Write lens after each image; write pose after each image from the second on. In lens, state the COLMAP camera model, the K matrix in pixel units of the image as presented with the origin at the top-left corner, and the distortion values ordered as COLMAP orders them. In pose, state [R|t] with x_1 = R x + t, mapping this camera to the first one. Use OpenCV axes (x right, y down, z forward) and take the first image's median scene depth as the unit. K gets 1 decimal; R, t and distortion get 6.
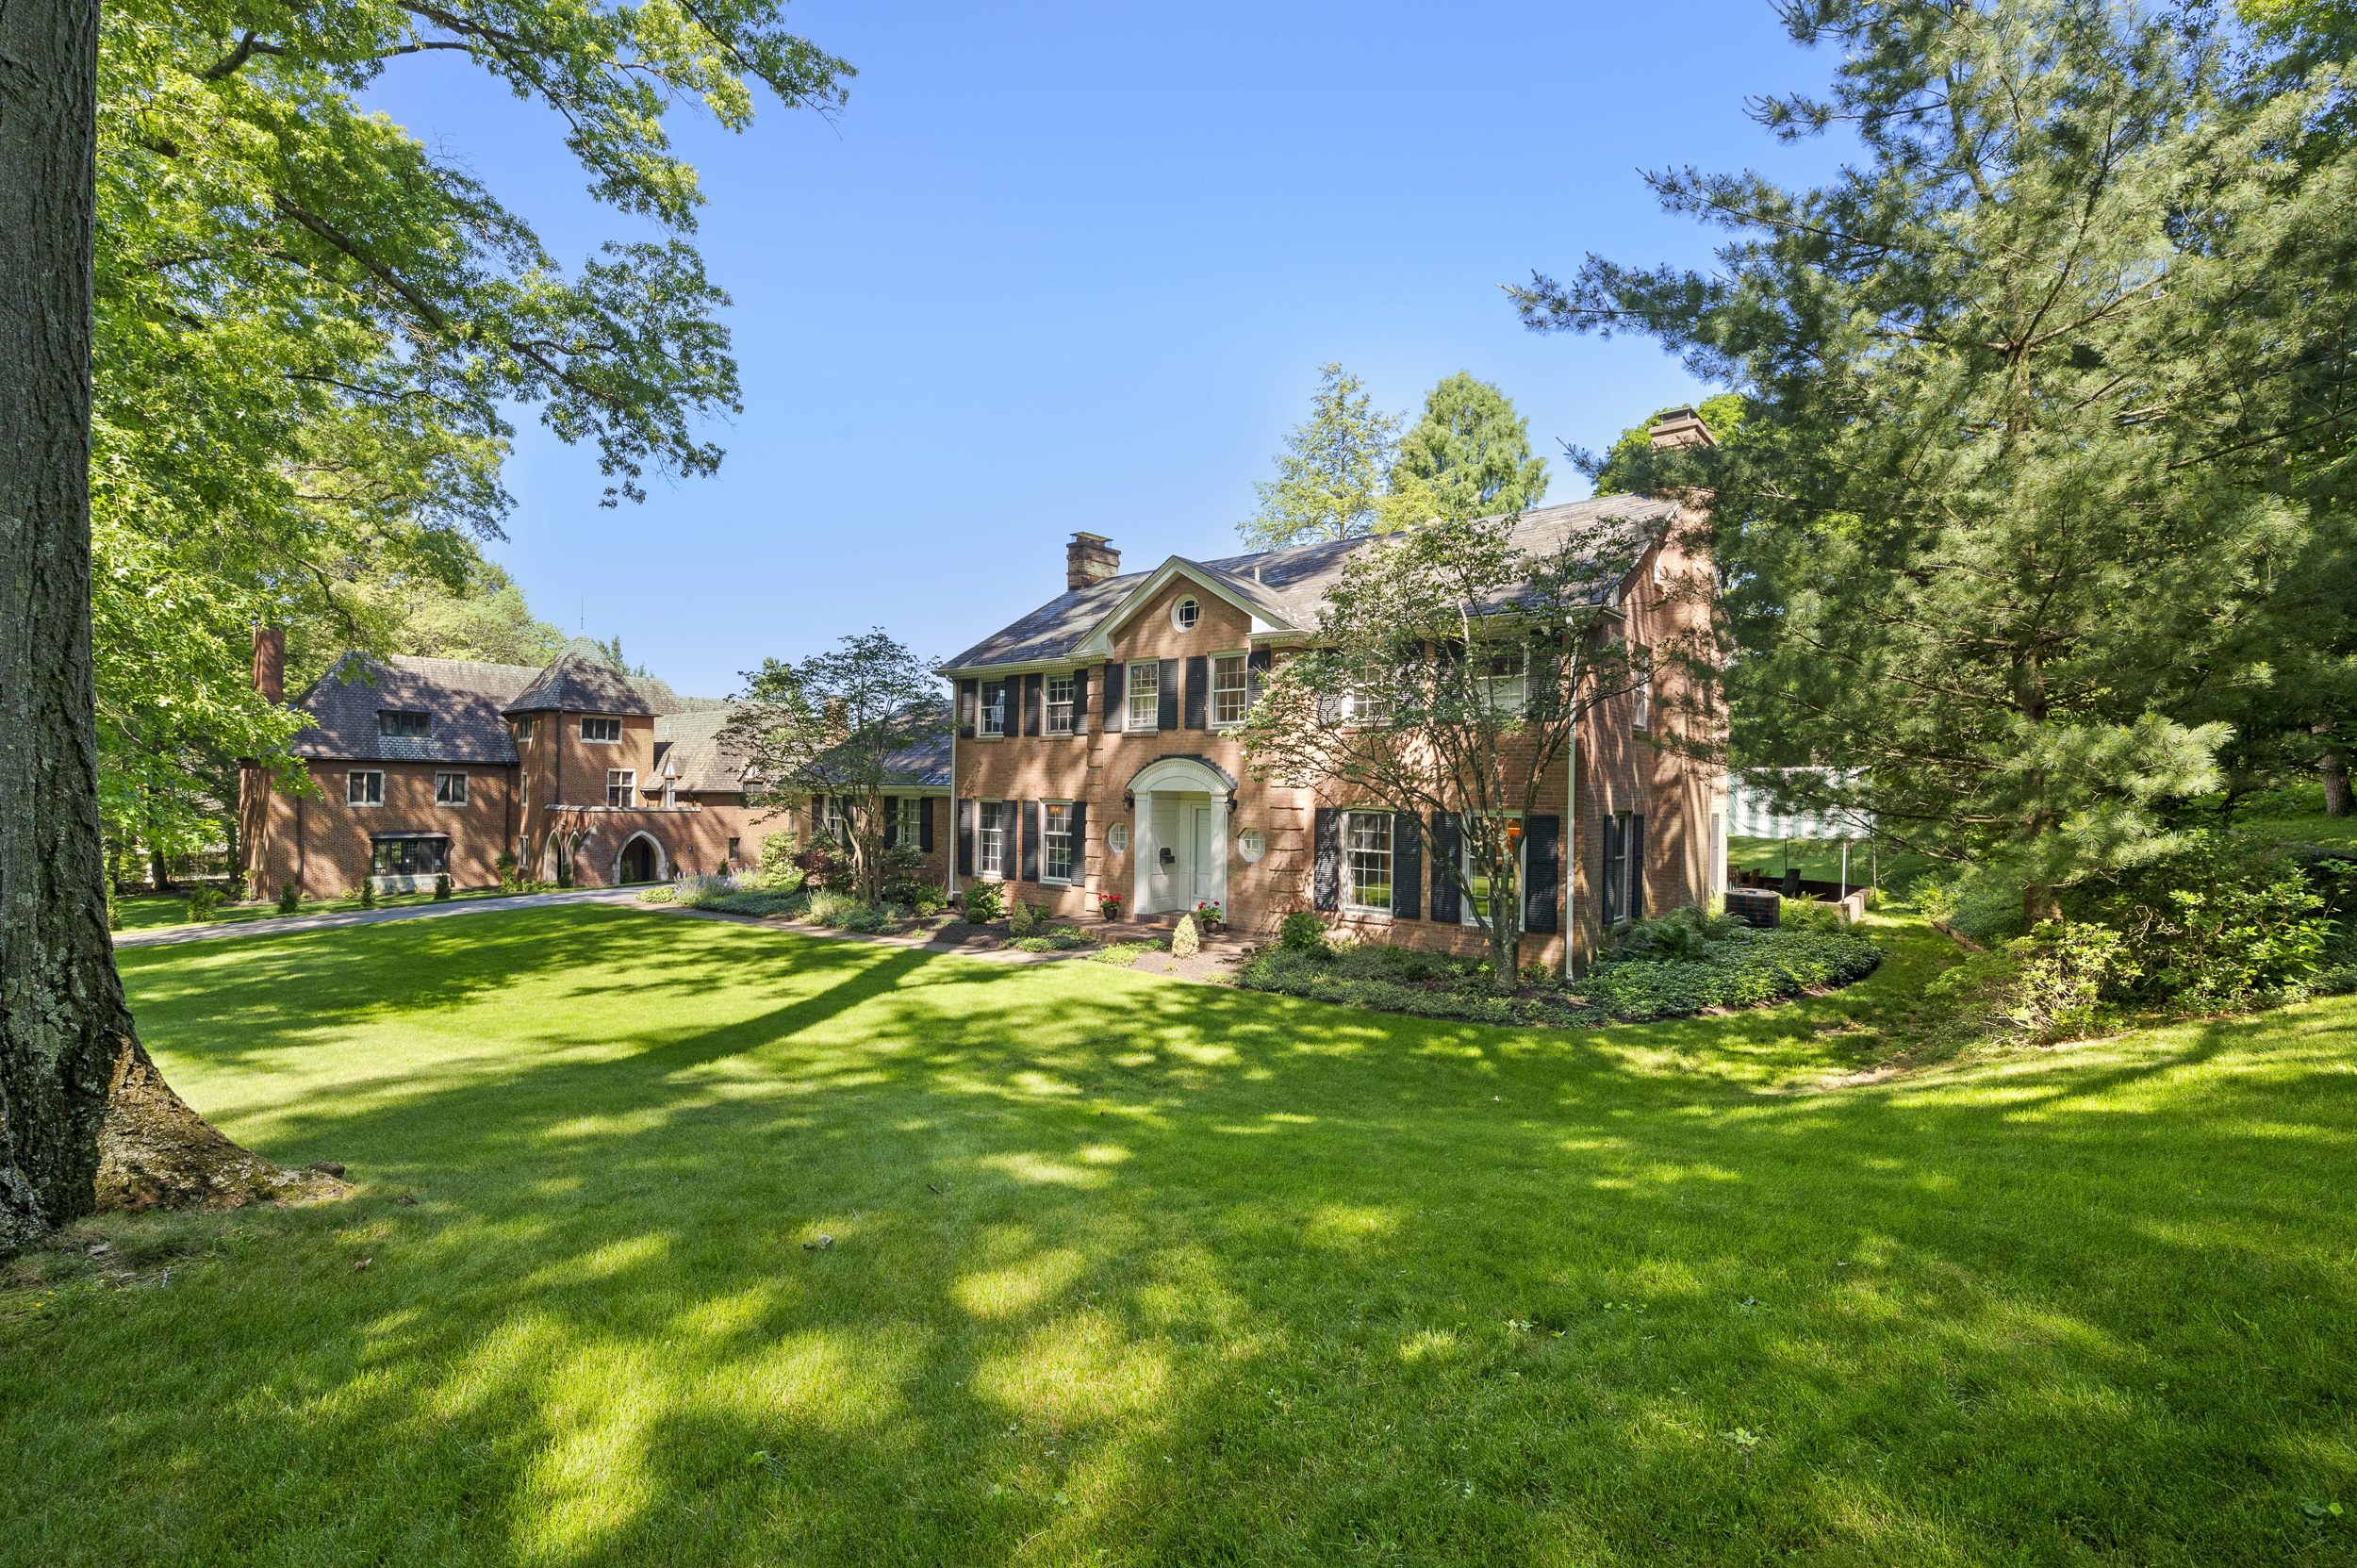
lens RADIAL K [[1034.5, 0, 1173.6], [0, 1034.5, 783.5], [0, 0, 1]] dist [0.000787, 0.000005]
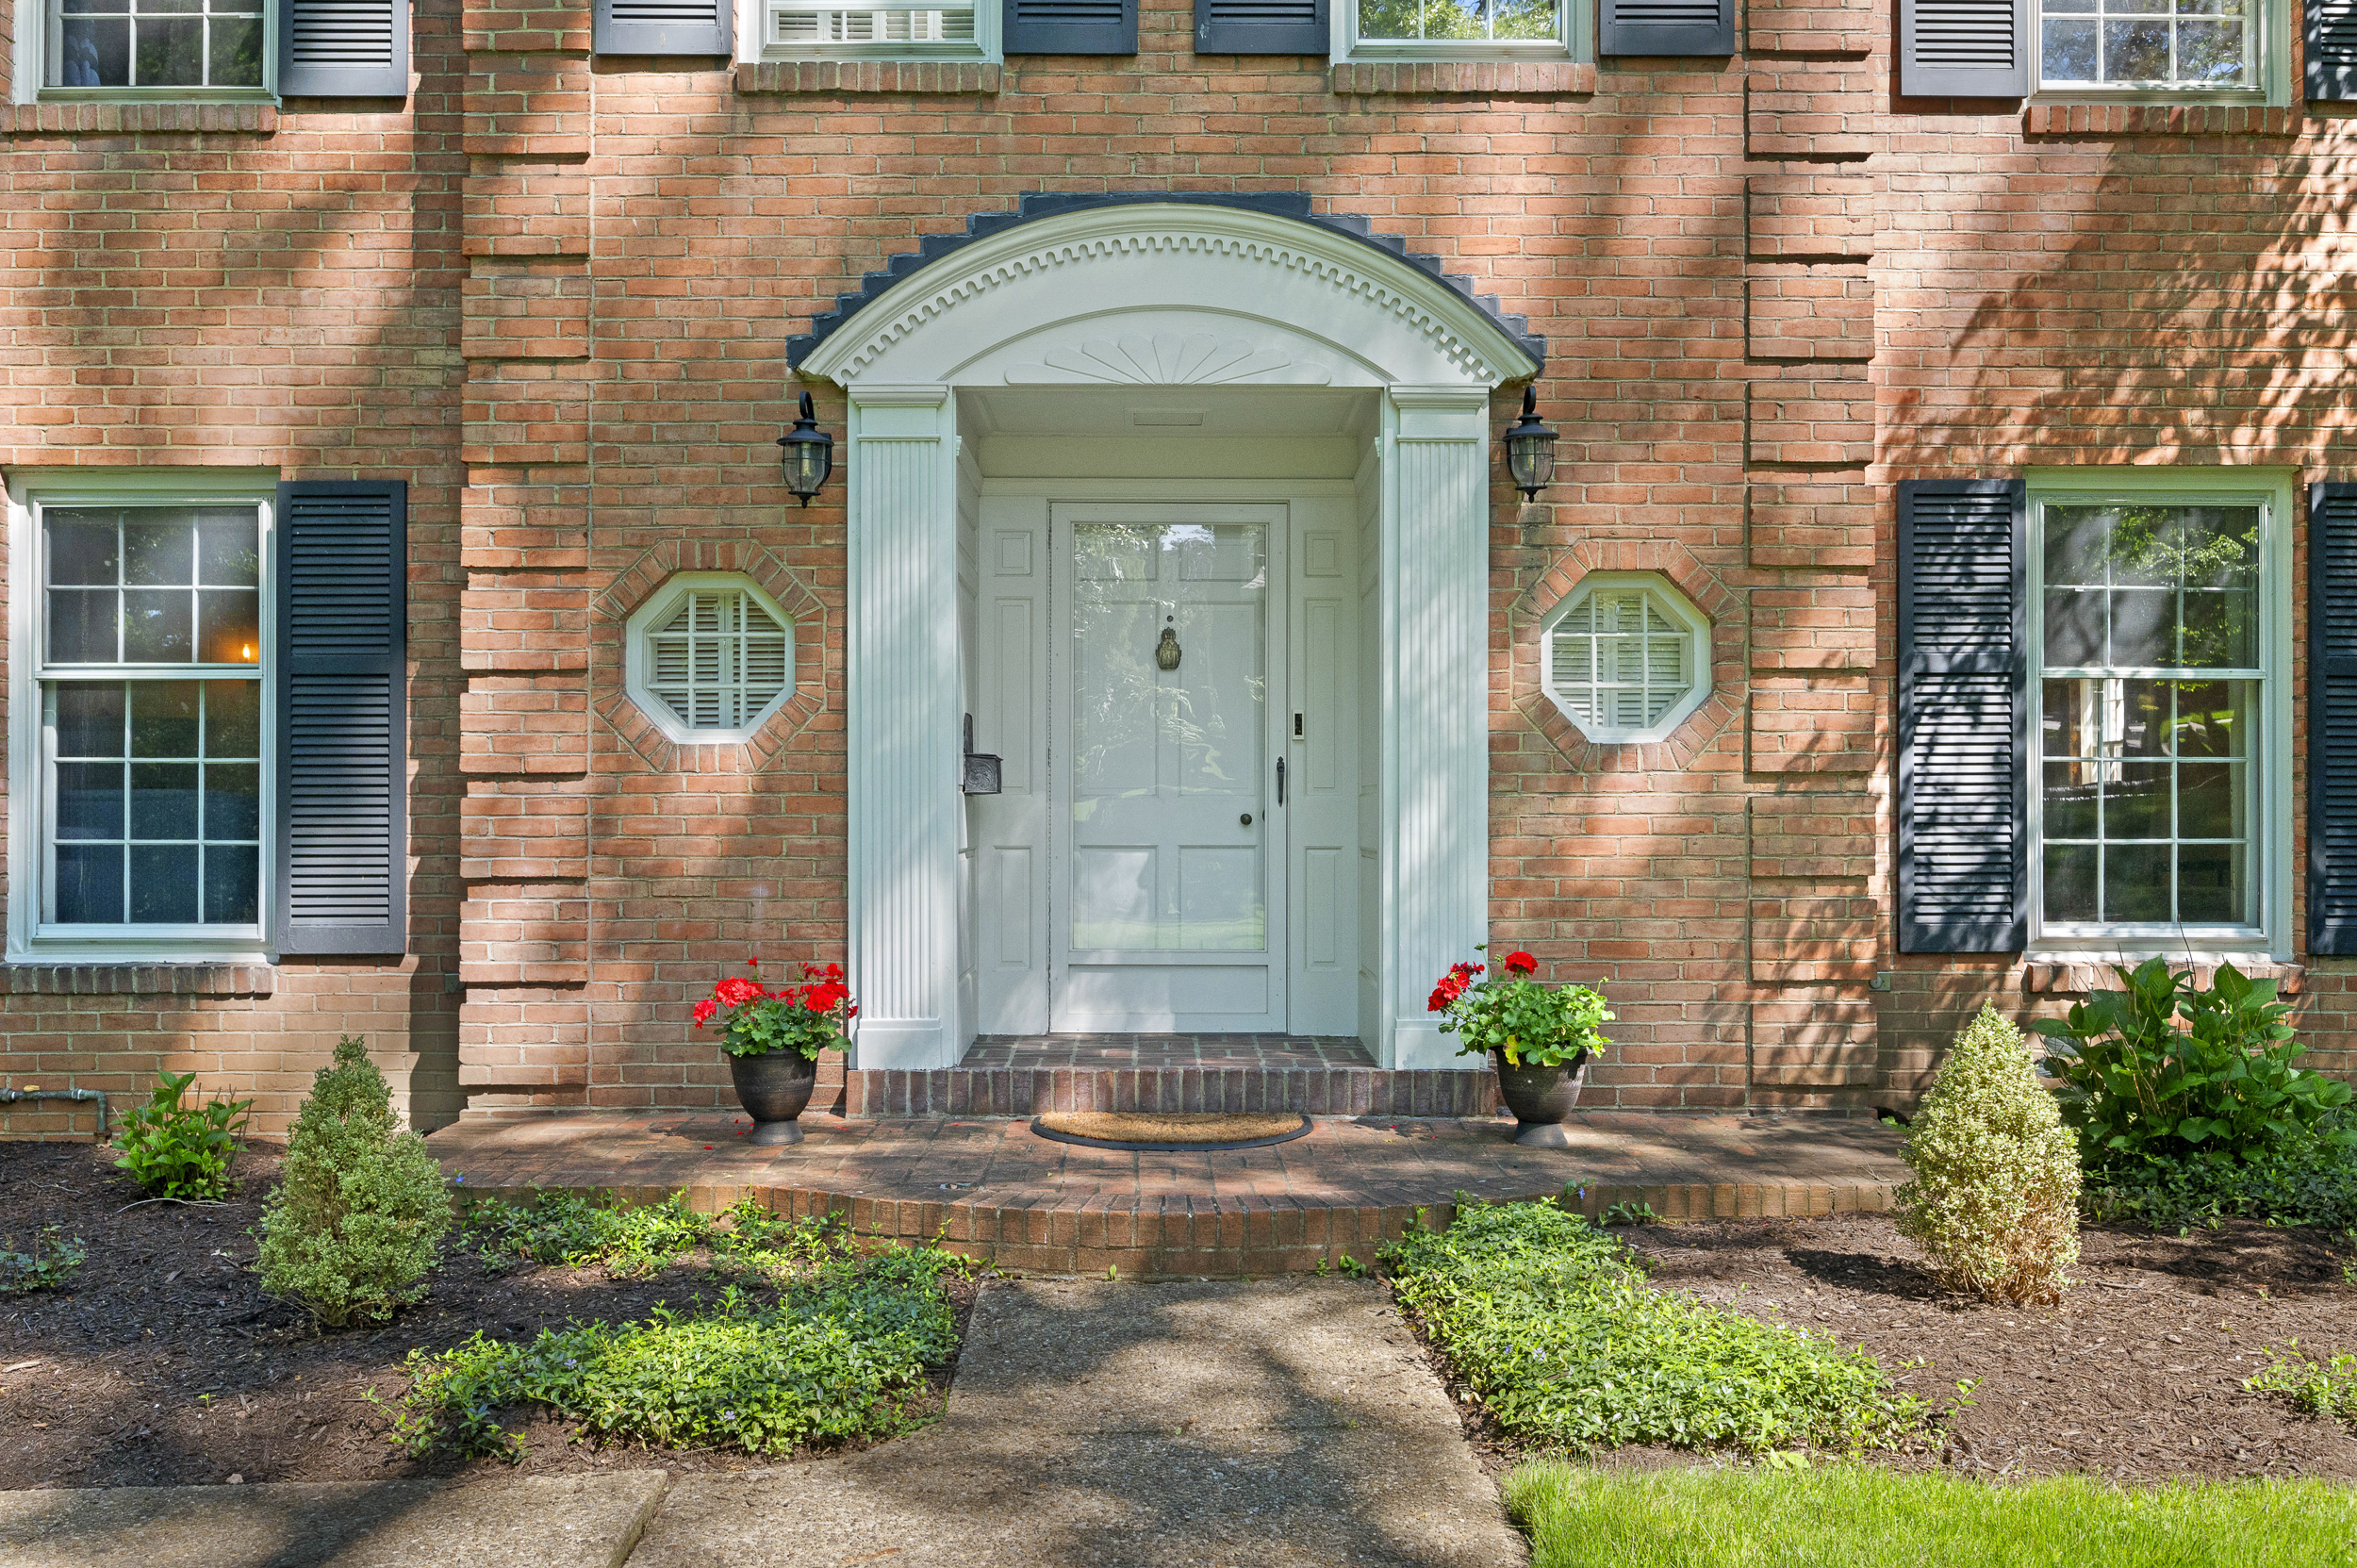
lens RADIAL K [[2024.2, 0, 1182.3], [0, 2024.2, 790.7], [0, 0, 1]] dist [-0.030457, -0.003671]
pose [[0.760827, -0.009680, 0.648883, -0.219677], [0.007958, 0.999953, 0.005587, 0.075762], [-0.648906, 0.000913, 0.760868, 0.699494]]
